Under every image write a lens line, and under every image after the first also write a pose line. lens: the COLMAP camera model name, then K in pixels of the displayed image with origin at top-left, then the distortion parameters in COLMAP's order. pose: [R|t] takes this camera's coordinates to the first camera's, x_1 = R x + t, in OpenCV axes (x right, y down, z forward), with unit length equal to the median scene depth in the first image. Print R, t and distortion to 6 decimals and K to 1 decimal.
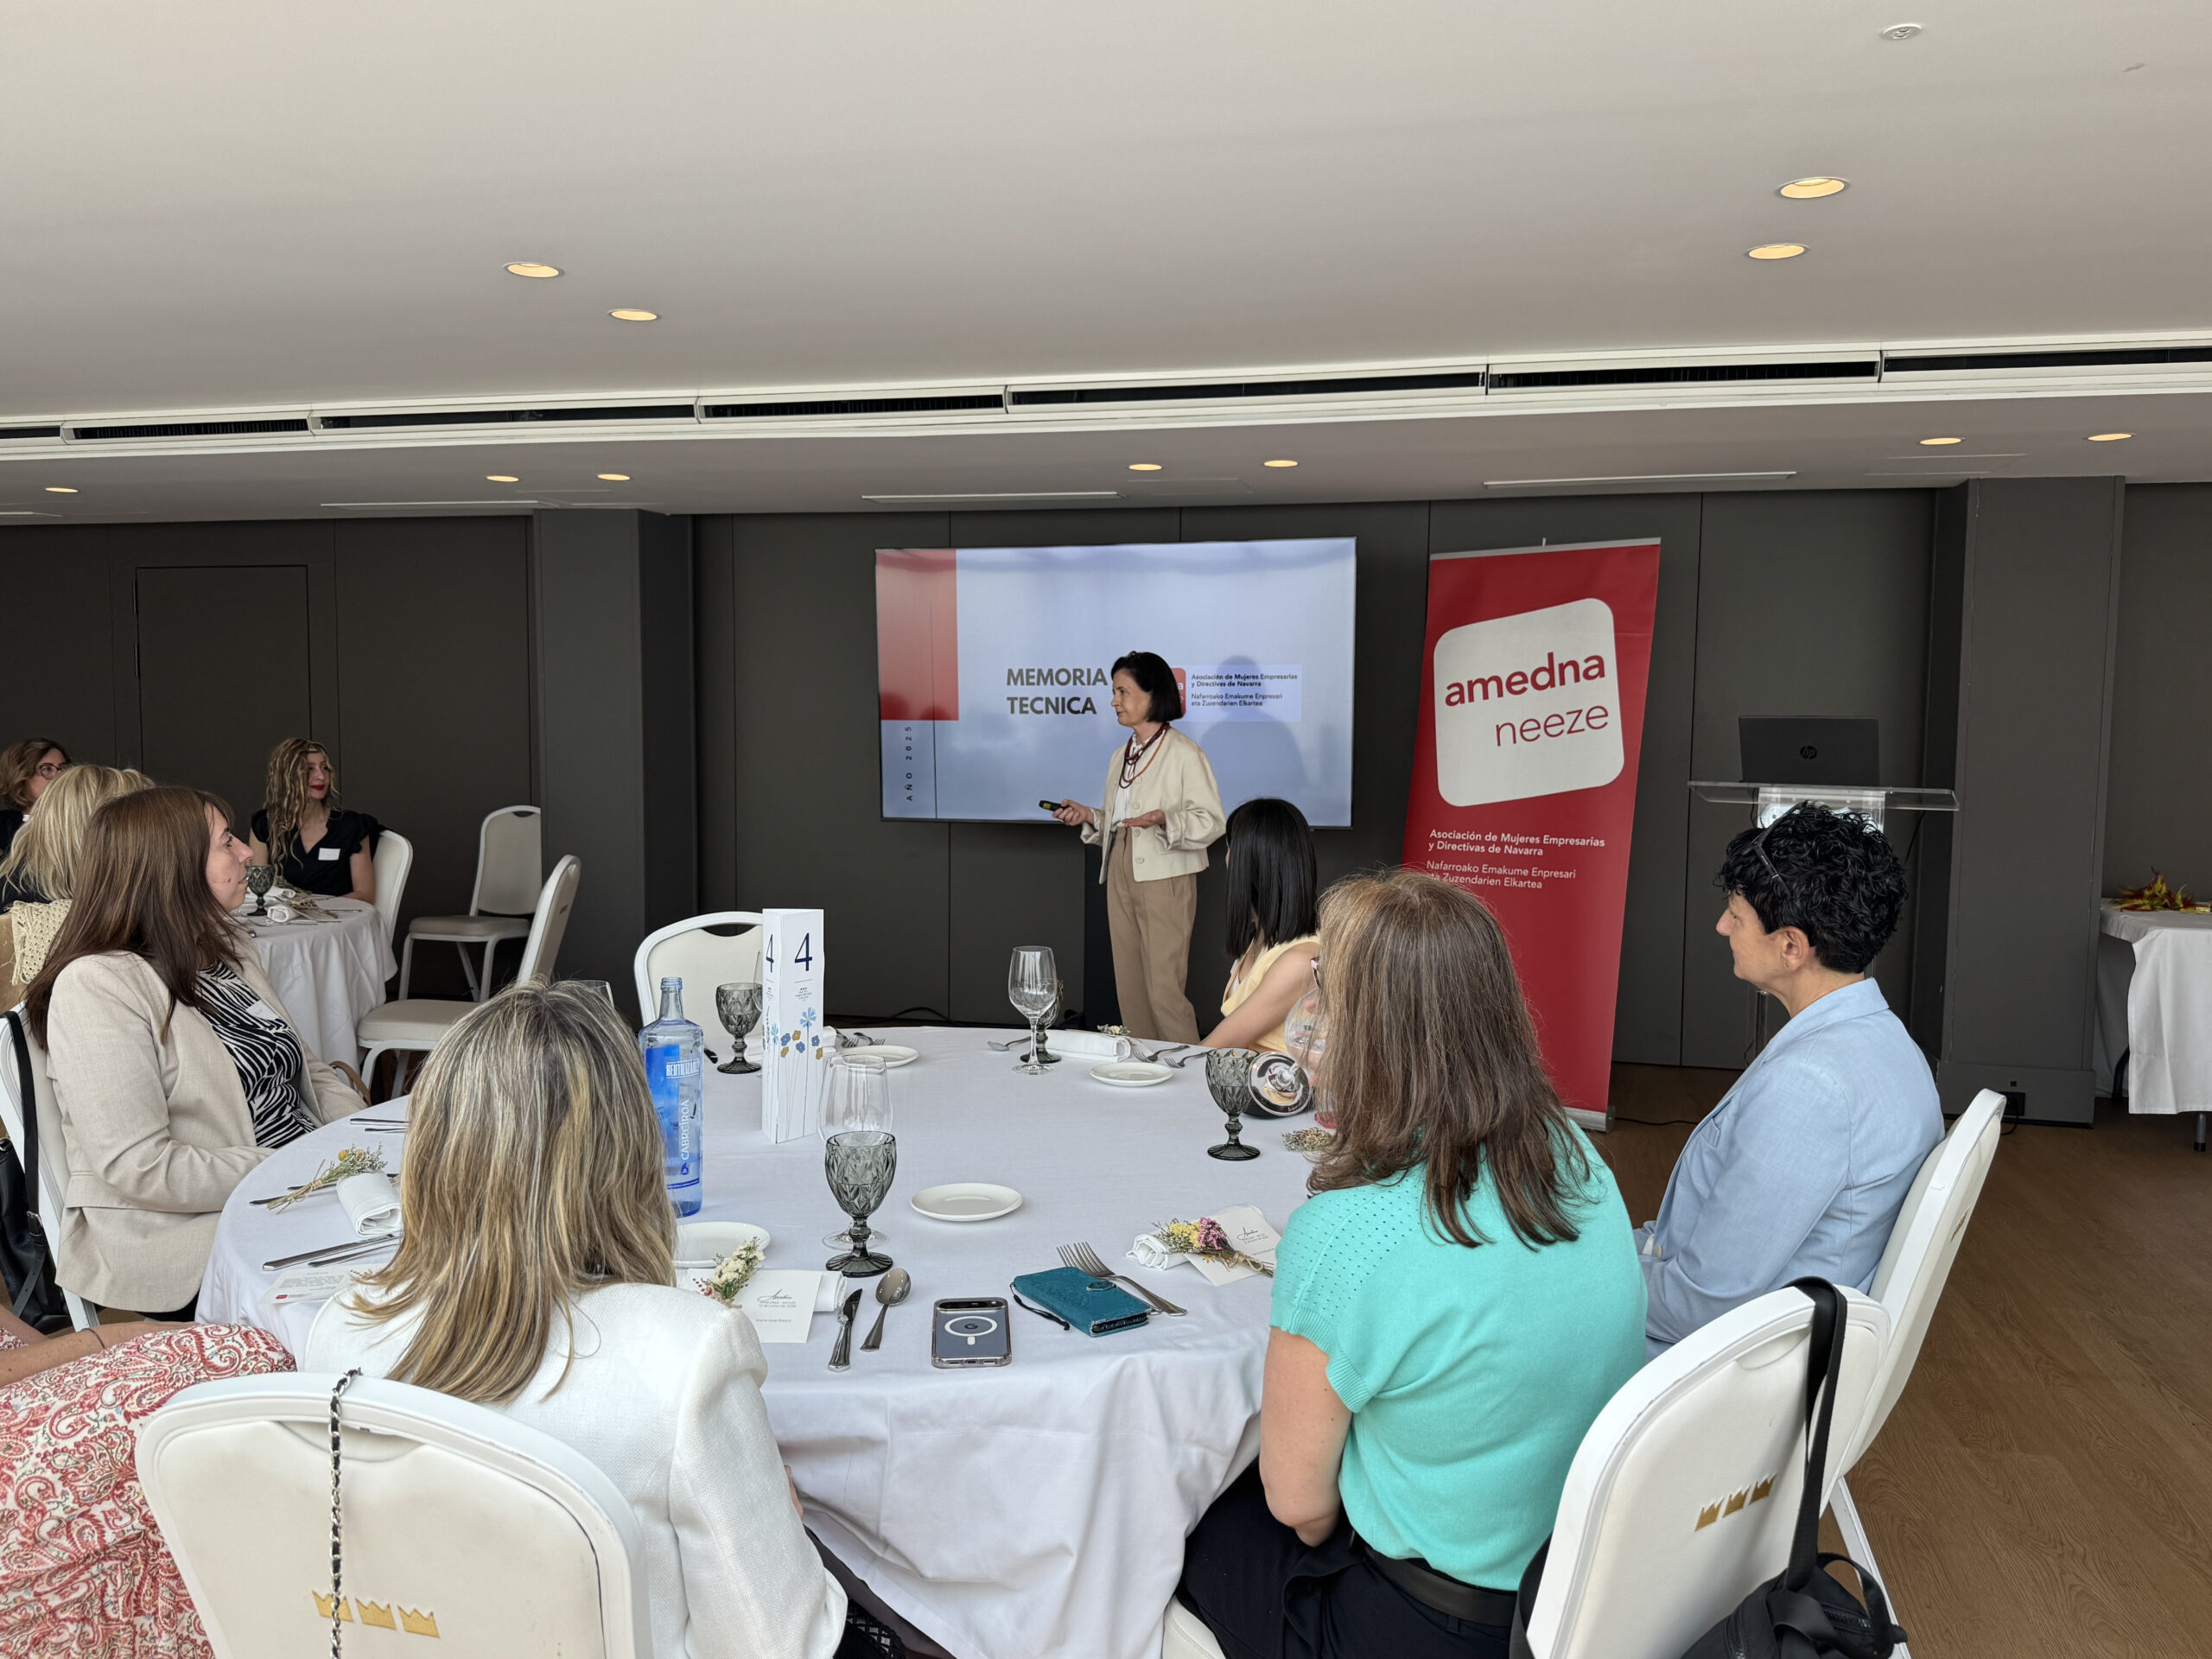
lens RADIAL K [[1663.6, 0, 1087.4], [0, 1663.6, 848.0], [0, 0, 1]] dist [0.052452, -0.059886]
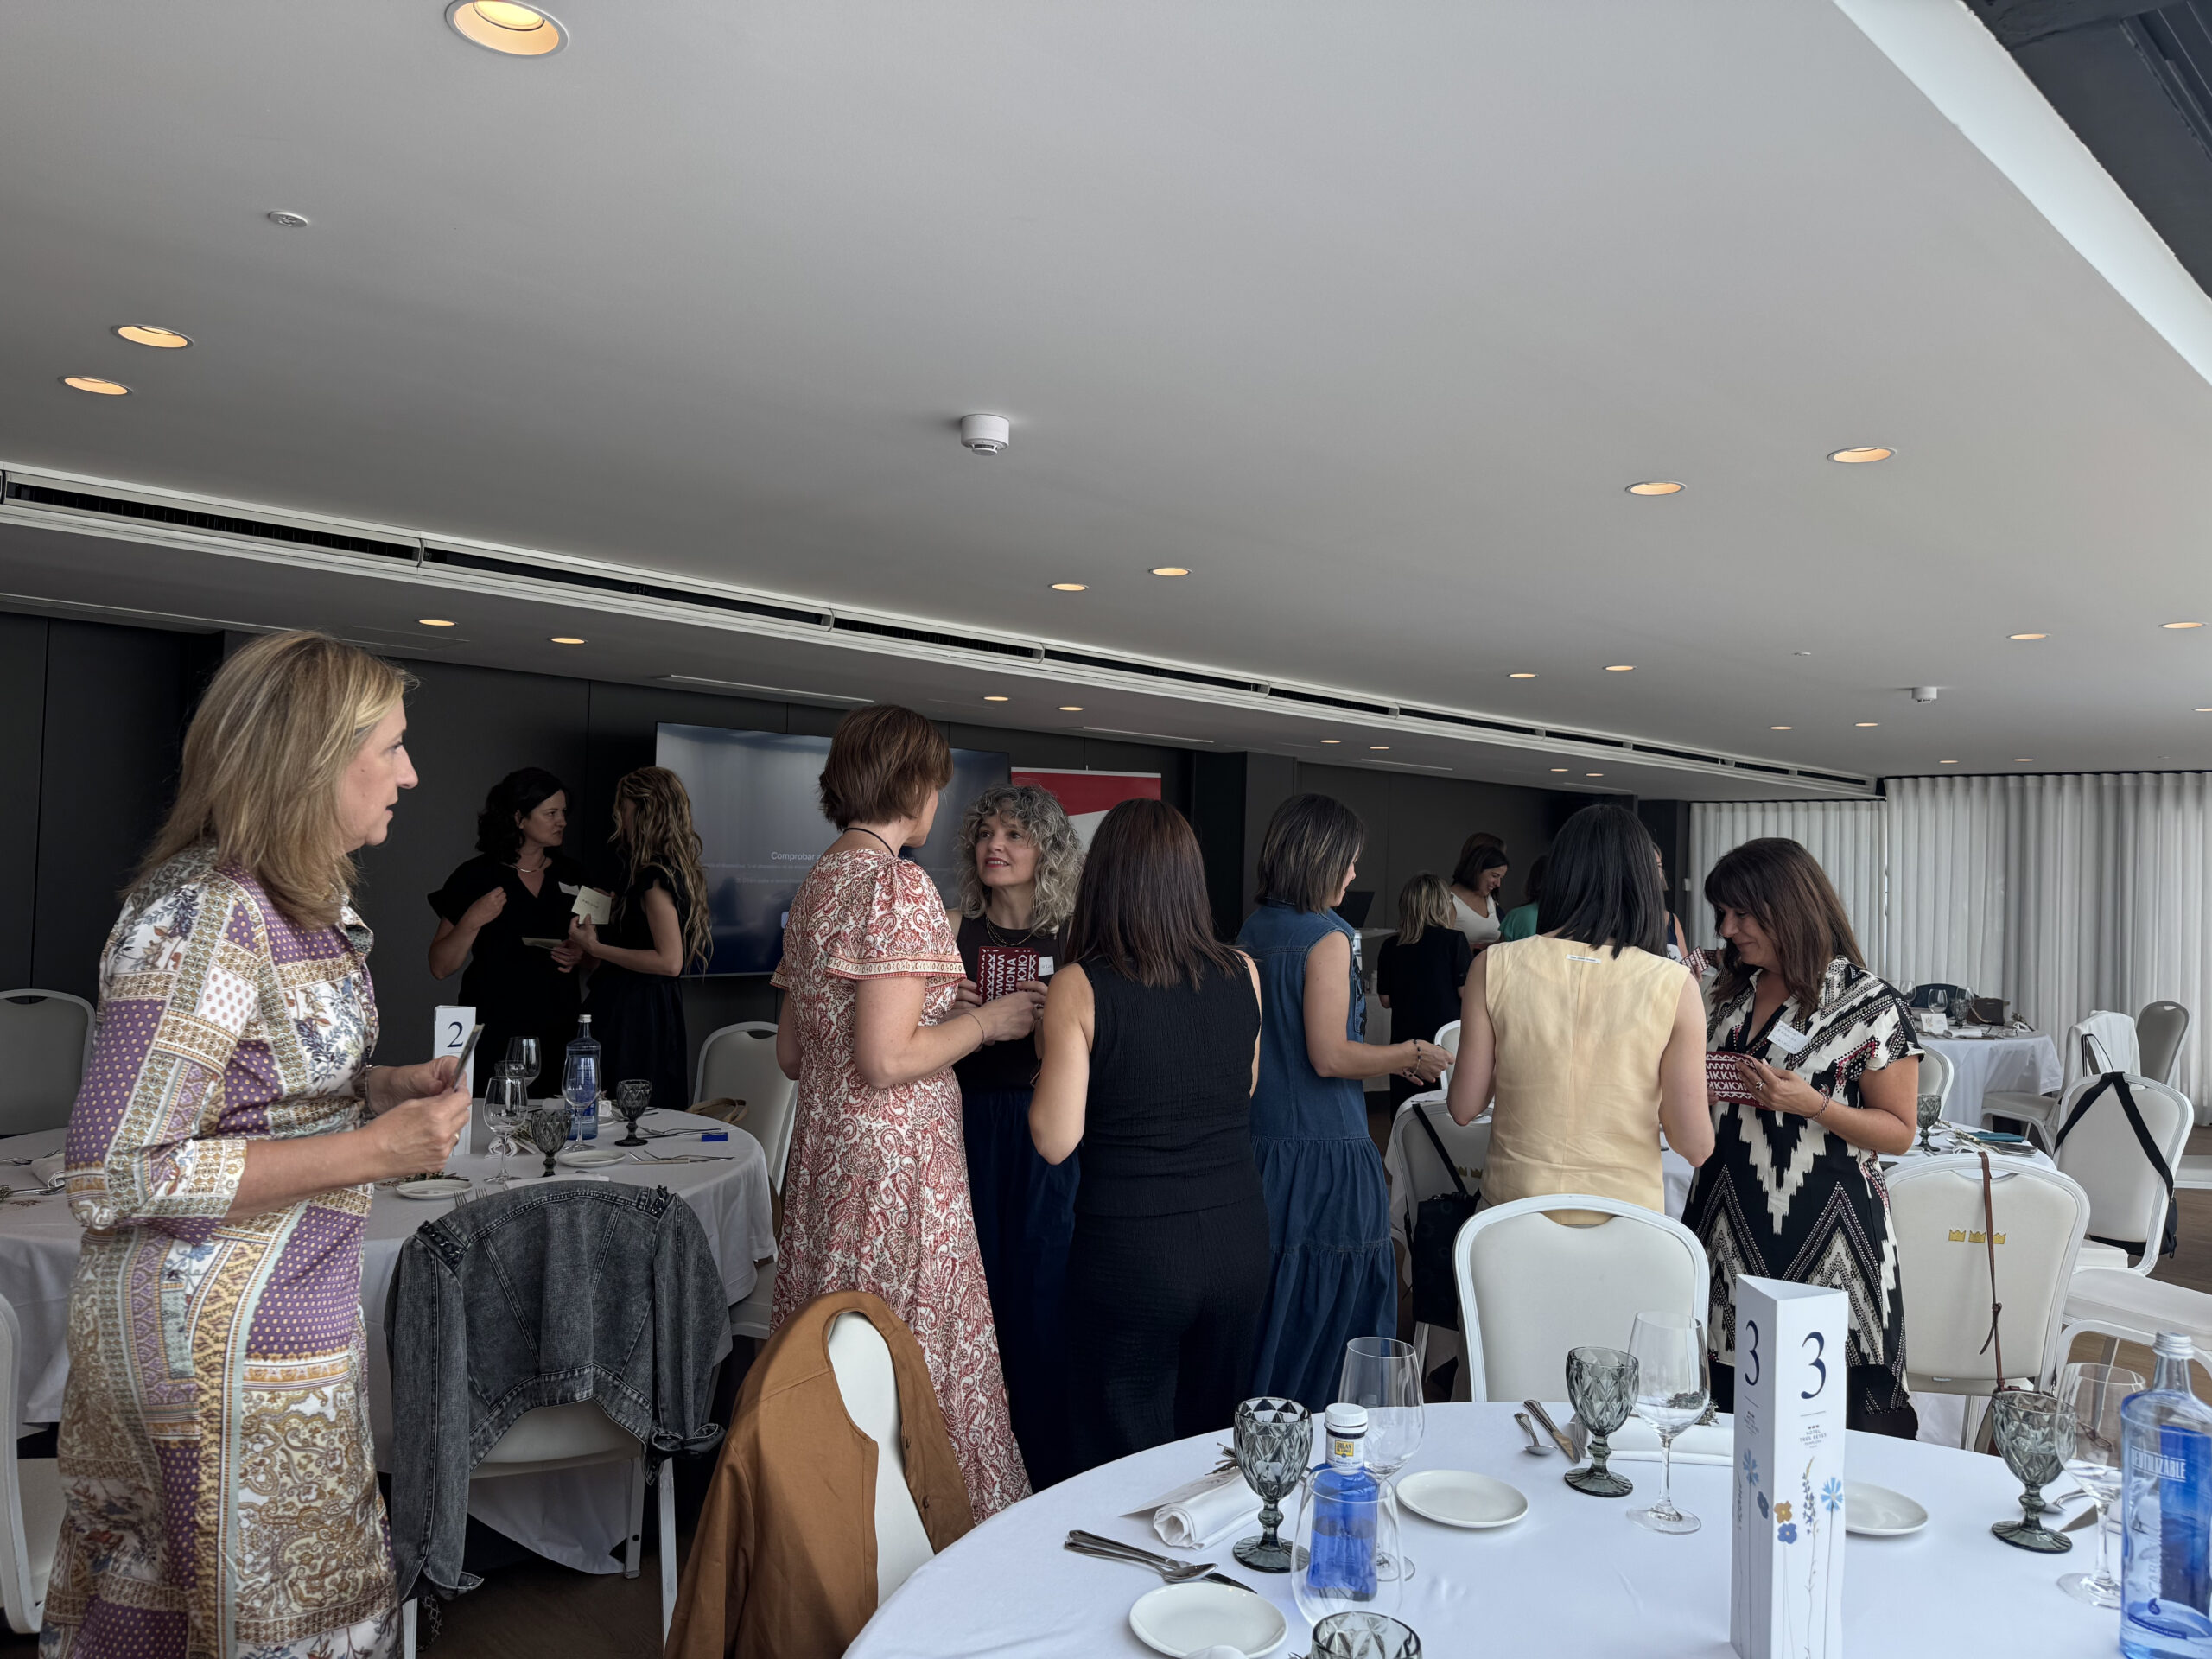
lens RADIAL K [[1552.7, 0, 1090.2], [0, 1552.7, 834.5], [0, 0, 1]] dist [0.040561, -0.004442]
pose [[0.522030, 0.027508, 0.852483, -0.947159], [0.044475, 0.997242, -0.059414, -0.041873], [-0.851767, 0.068930, 0.519367, 0.291222]]
